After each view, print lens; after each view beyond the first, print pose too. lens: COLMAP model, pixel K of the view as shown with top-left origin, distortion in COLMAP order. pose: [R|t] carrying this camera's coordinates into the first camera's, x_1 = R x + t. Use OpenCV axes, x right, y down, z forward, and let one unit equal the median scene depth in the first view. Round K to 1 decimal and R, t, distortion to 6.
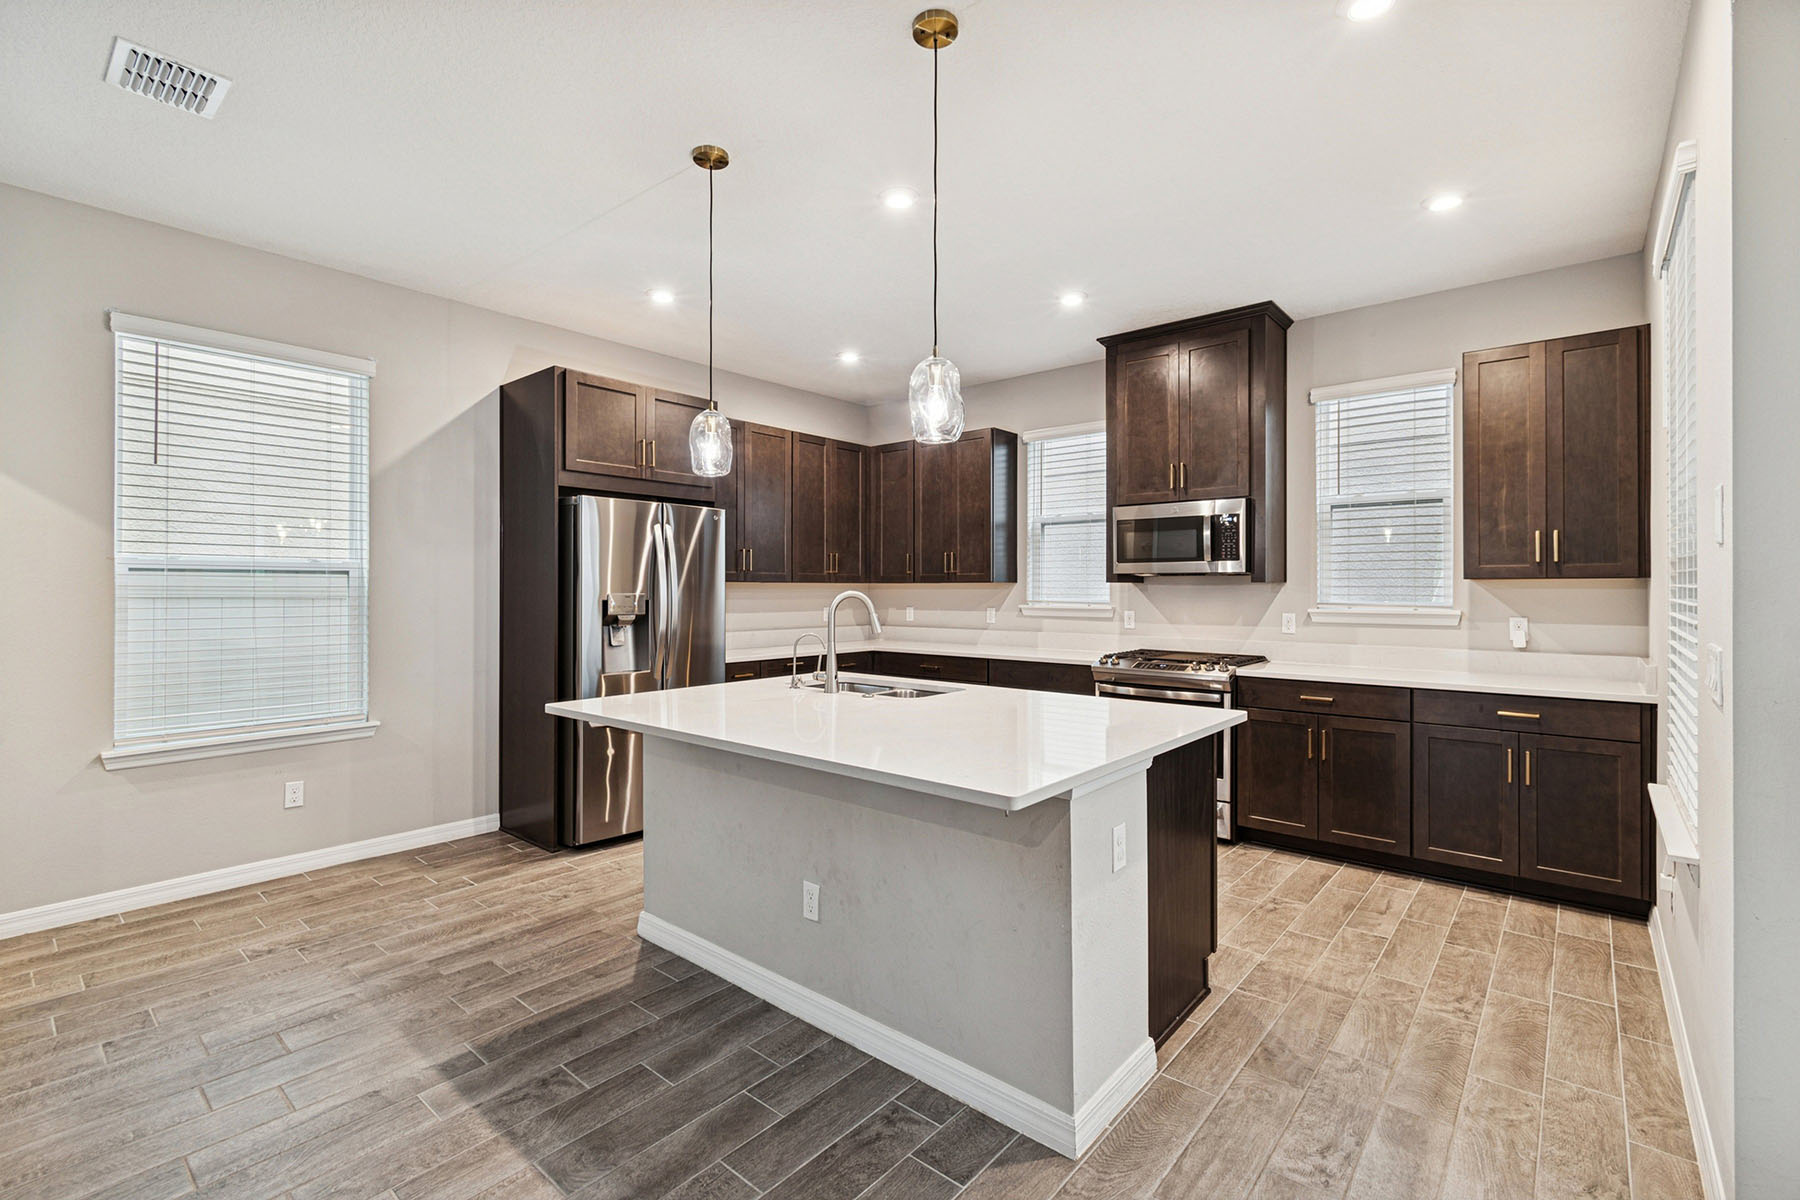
lens RADIAL K [[798.2, 0, 878.2], [0, 798.2, 587.1], [0, 0, 1]] dist [0.001823, -0.000251]
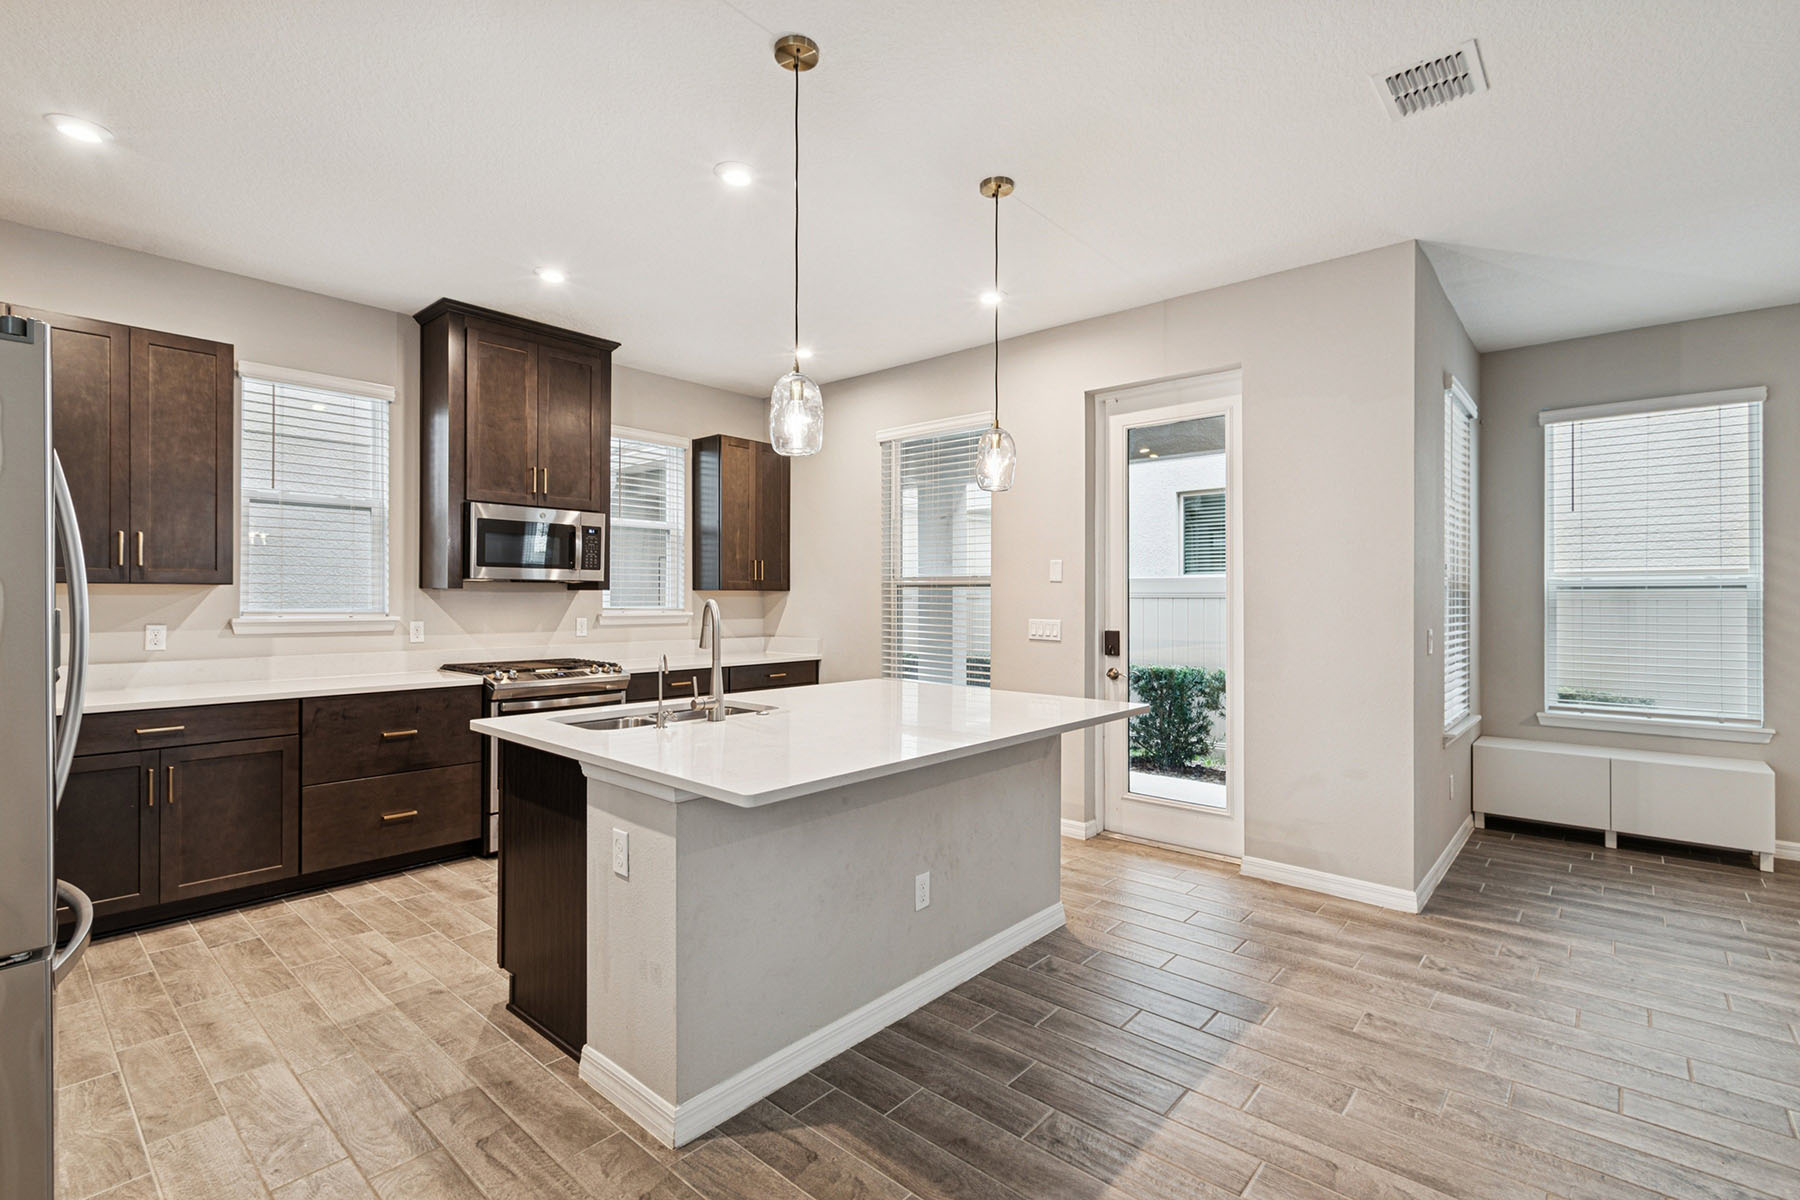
lens RADIAL K [[821.0, 0, 910.1], [0, 821.0, 595.3], [0, 0, 1]] dist [0.001942, -0.000185]
pose [[-0.006593, 0.002645, 0.999975, -0.748517], [-0.007423, 0.999969, -0.002694, 0.000804], [-0.999951, -0.007440, -0.006573, 0.650144]]
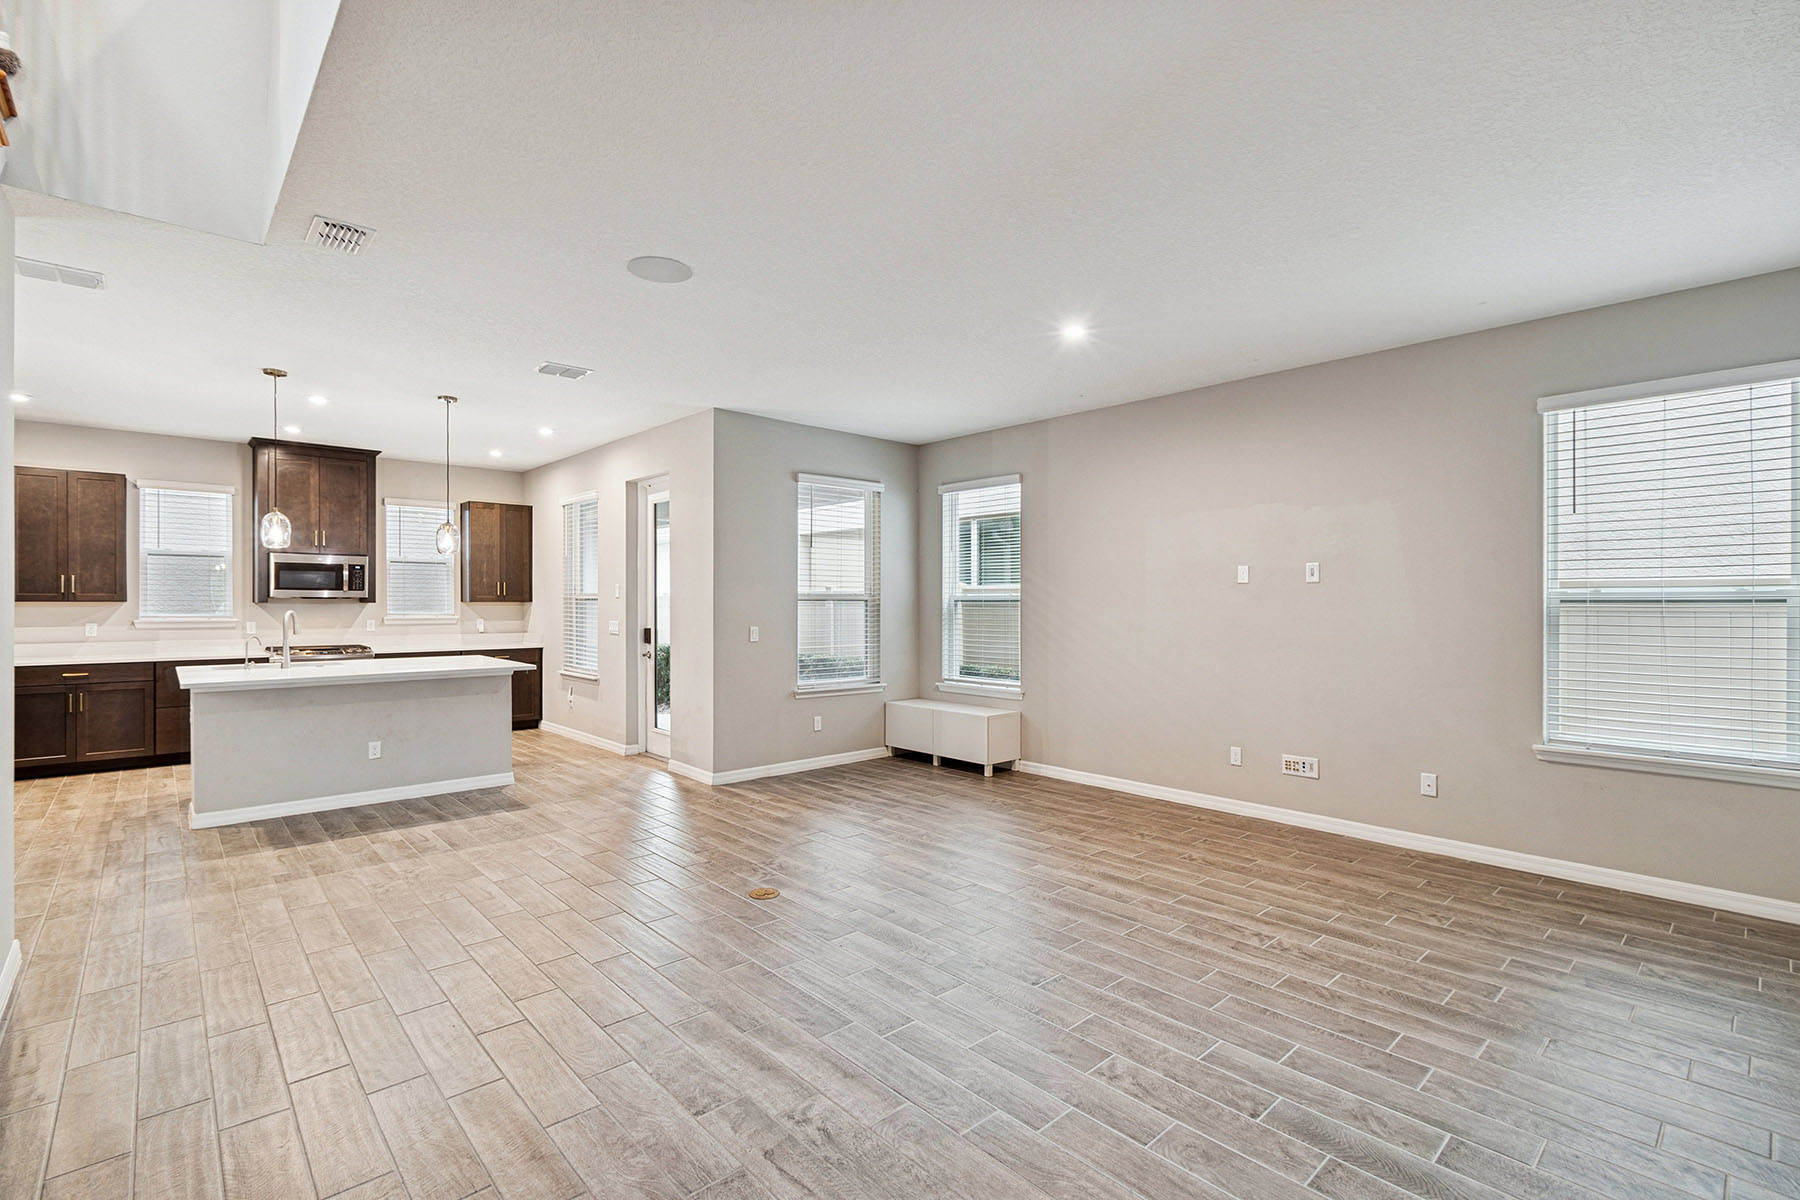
lens RADIAL K [[809.3, 0, 914.5], [0, 809.3, 605.1], [0, 0, 1]] dist [-0.000199, -0.000749]
pose [[0.093589, -0.004748, 0.995600, -1.386948], [-0.005860, 0.999969, 0.005320, -0.020601], [-0.995594, -0.006332, 0.093558, -0.449210]]
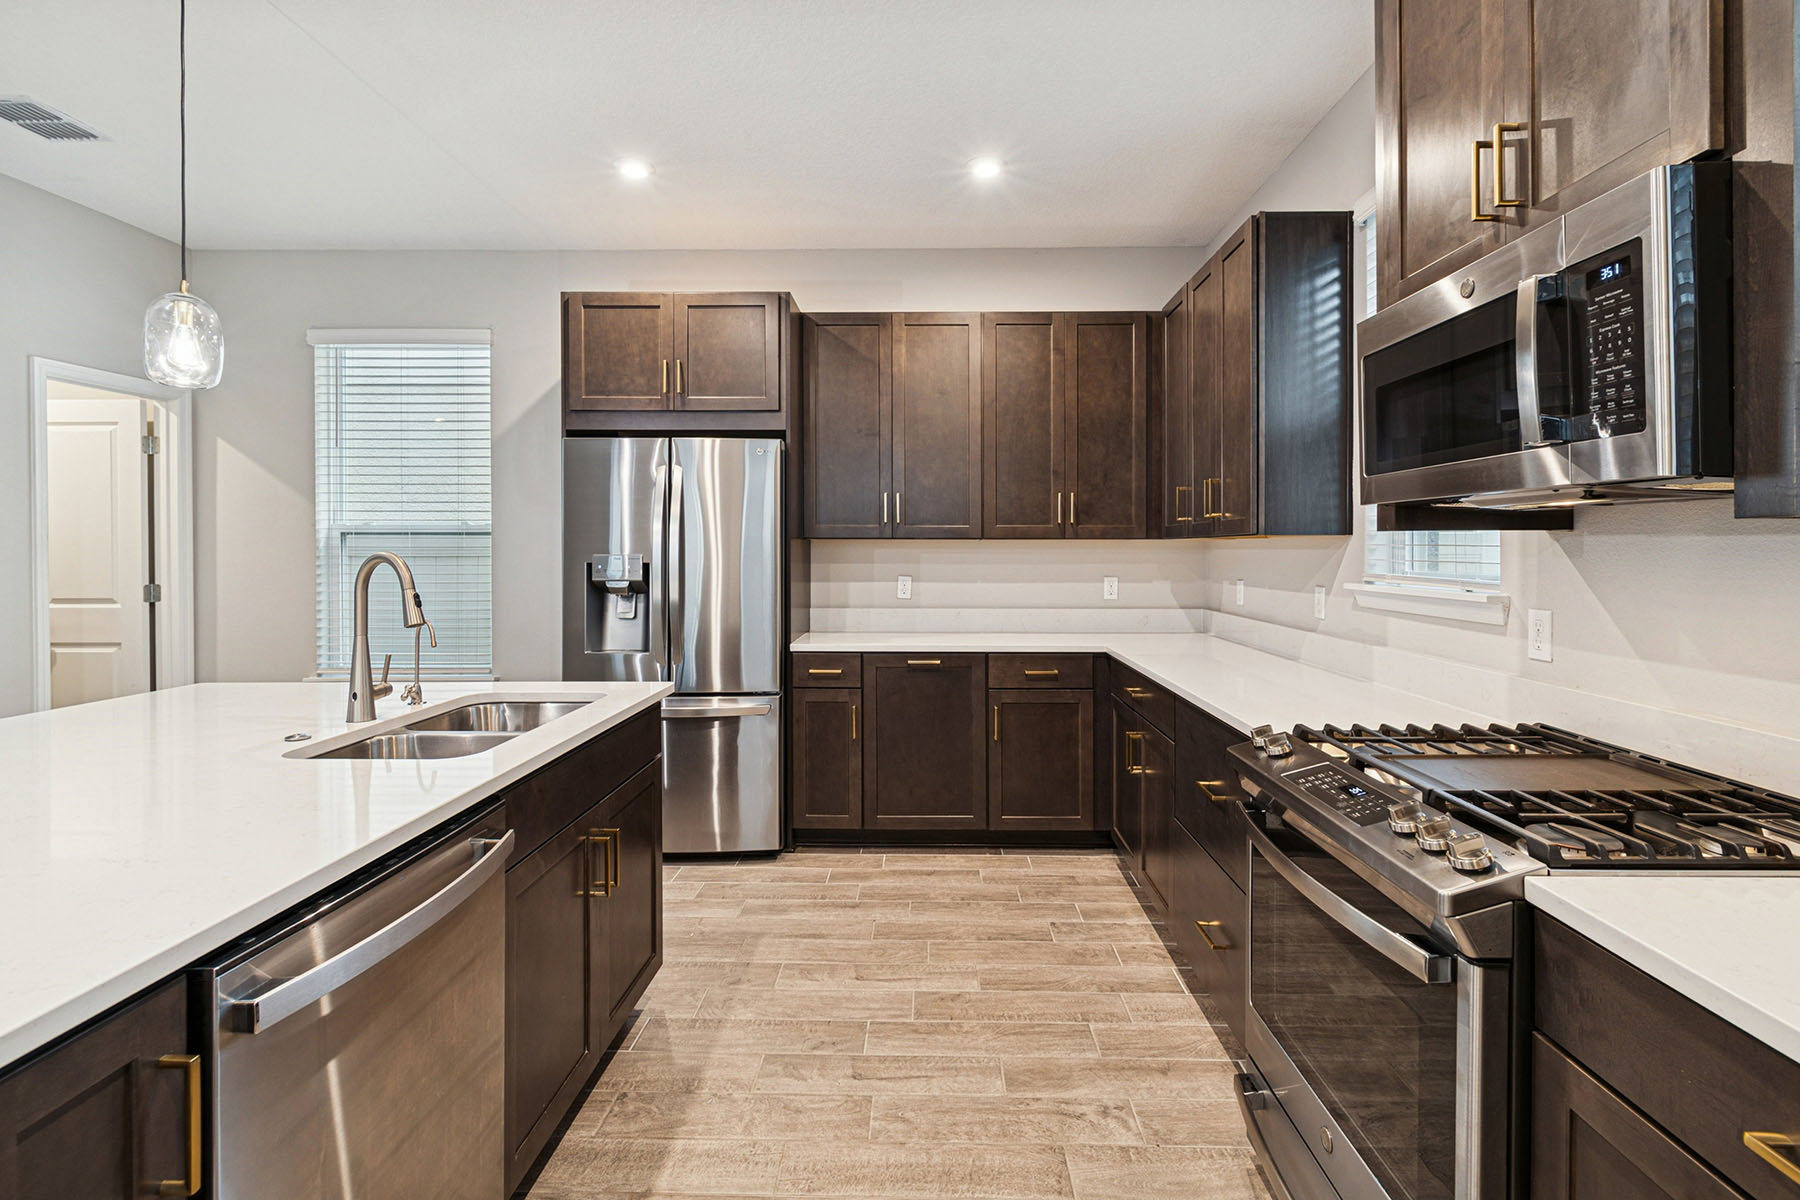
lens RADIAL K [[820.7, 0, 924.3], [0, 820.7, 553.1], [0, 0, 1]] dist [0.003262, 0.000012]
pose [[0.650686, 0.002944, -0.759341, 0.555232], [0.001794, 0.999984, 0.005414, 0.002913], [0.759345, -0.004885, 0.650670, 0.744533]]
